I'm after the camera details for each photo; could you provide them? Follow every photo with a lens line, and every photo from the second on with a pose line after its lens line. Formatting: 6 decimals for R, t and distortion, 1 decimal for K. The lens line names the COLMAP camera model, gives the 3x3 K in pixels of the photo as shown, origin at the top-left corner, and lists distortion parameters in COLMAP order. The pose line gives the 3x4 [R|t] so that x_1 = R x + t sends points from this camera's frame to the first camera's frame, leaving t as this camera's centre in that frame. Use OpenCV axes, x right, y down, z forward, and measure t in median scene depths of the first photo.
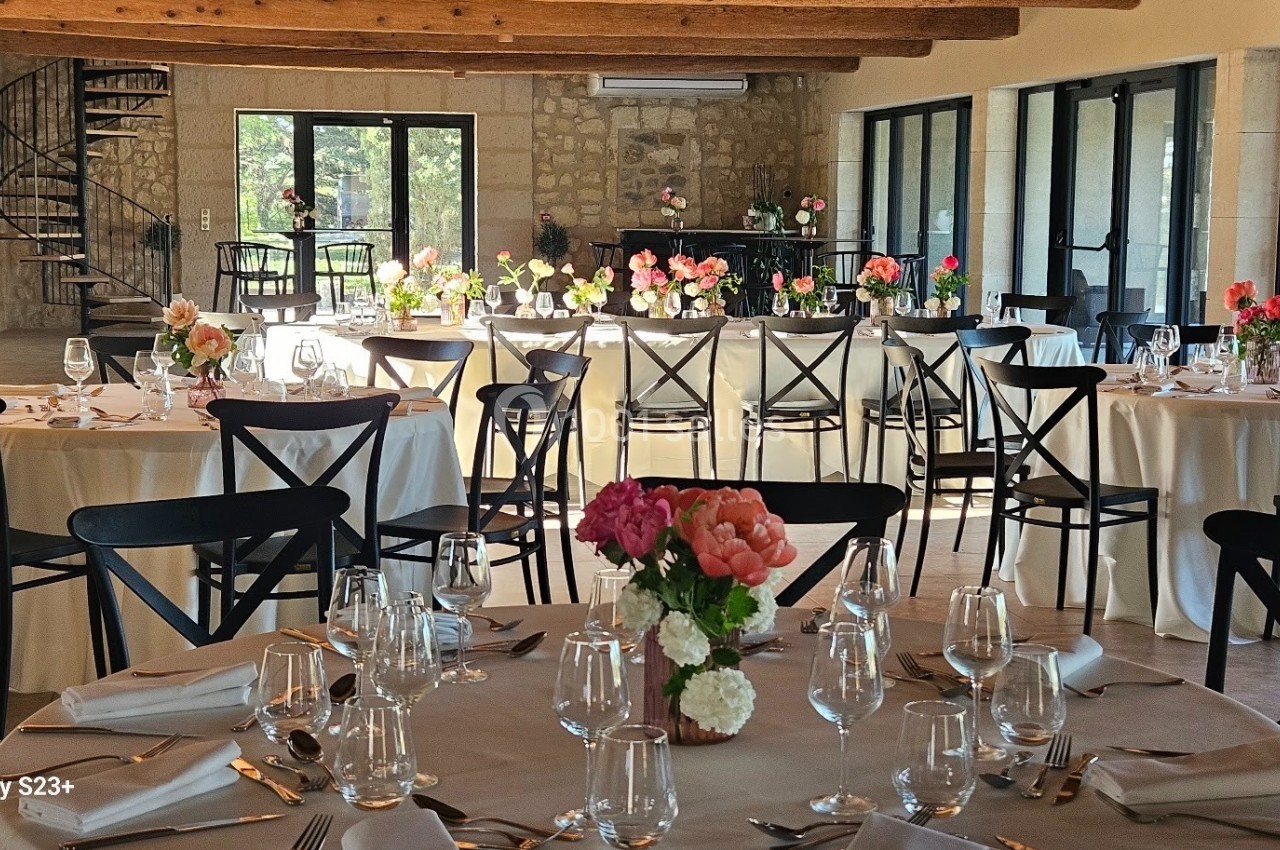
lens RADIAL K [[1967.2, 0, 677.9], [0, 1967.2, 458.1], [0, 0, 1]] dist [0.102521, 0.000000]
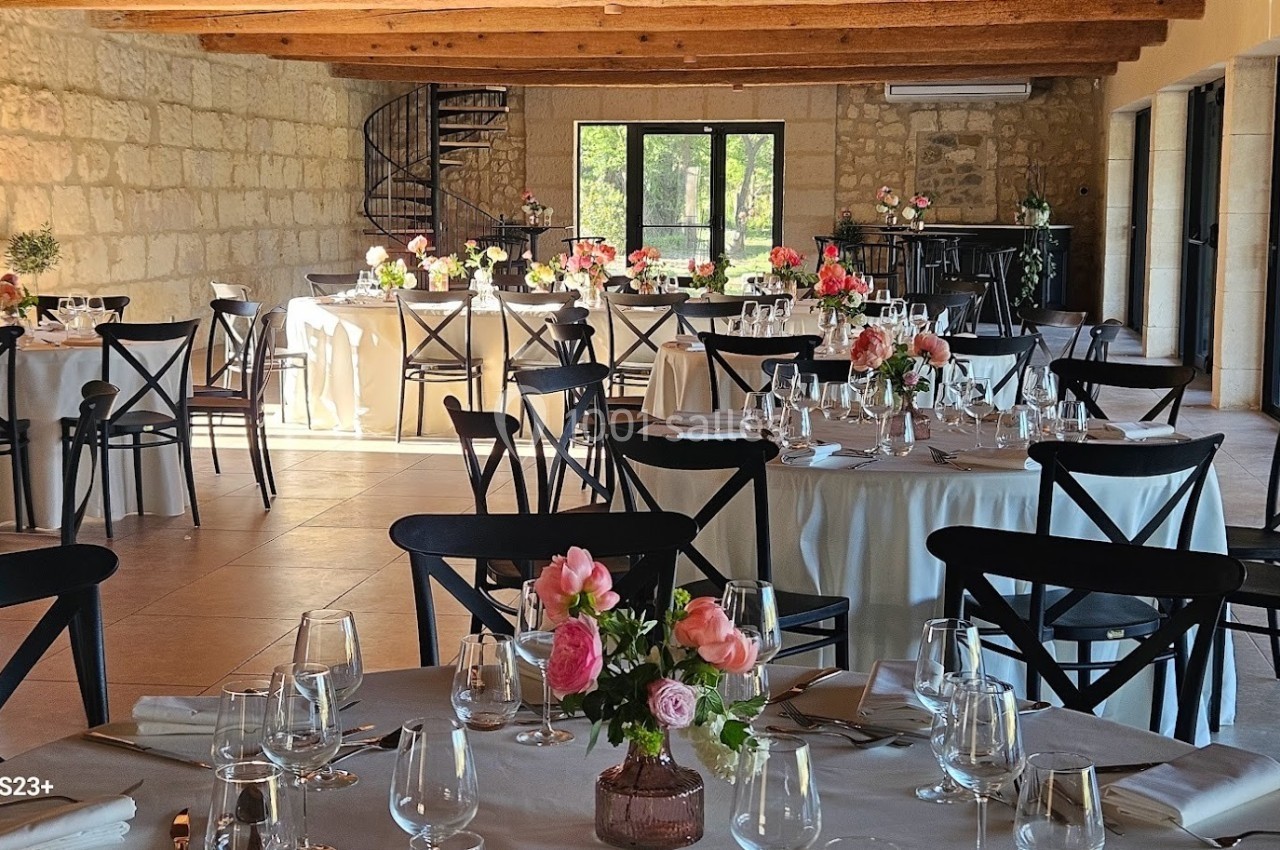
lens RADIAL K [[1967.2, 0, 647.2], [0, 1967.2, 423.3], [0, 0, 1]] dist [0.102521, 0.000000]
pose [[0.948564, 0.033186, -0.314842, 0.176469], [-0.038380, 0.999210, -0.010309, 0.008501], [0.314251, 0.021863, 0.949088, -0.064231]]
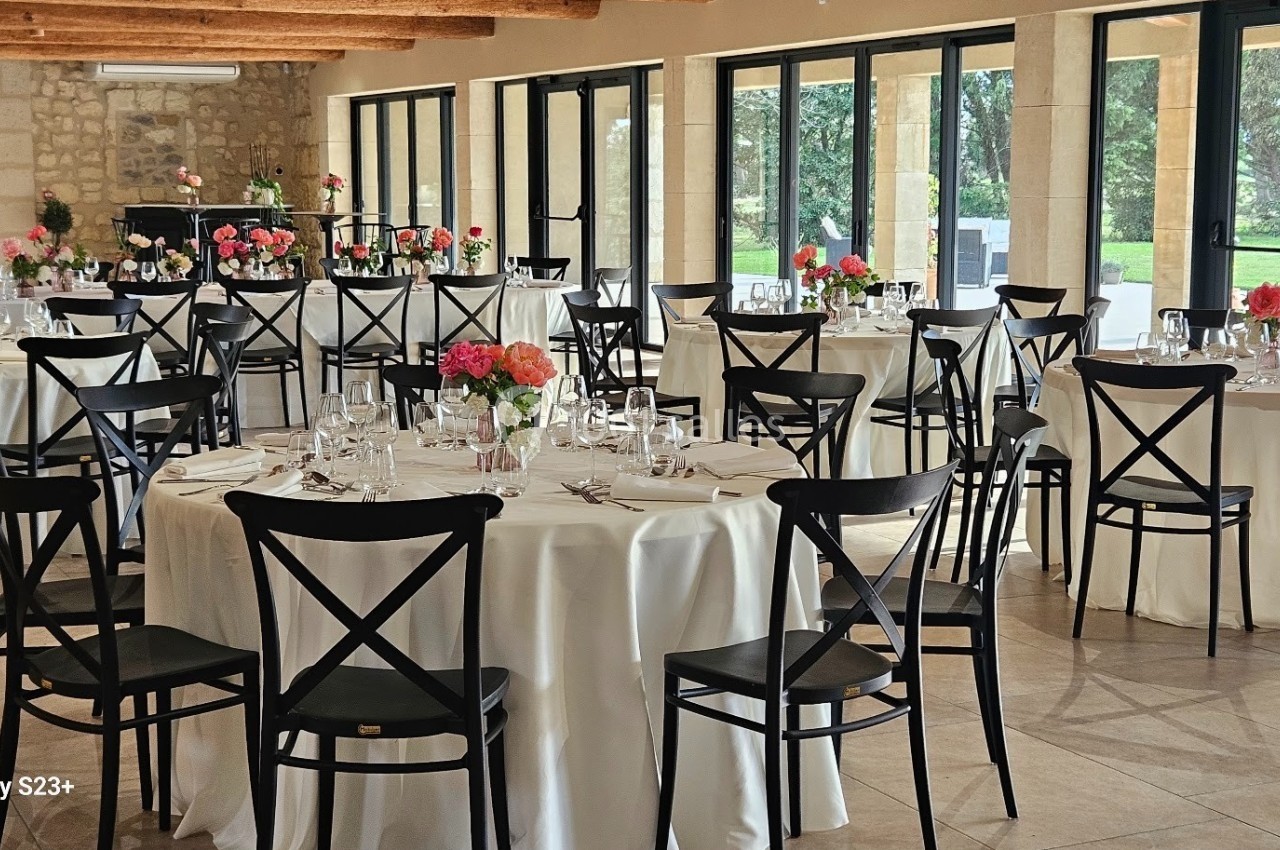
lens RADIAL K [[1967.2, 0, 633.4], [0, 1967.2, 428.8], [0, 0, 1]] dist [0.102521, 0.000000]
pose [[0.965894, -0.044911, 0.255015, -0.041817], [0.044833, 0.998976, 0.006122, 0.010561], [-0.255029, 0.005520, 0.966918, -0.107424]]
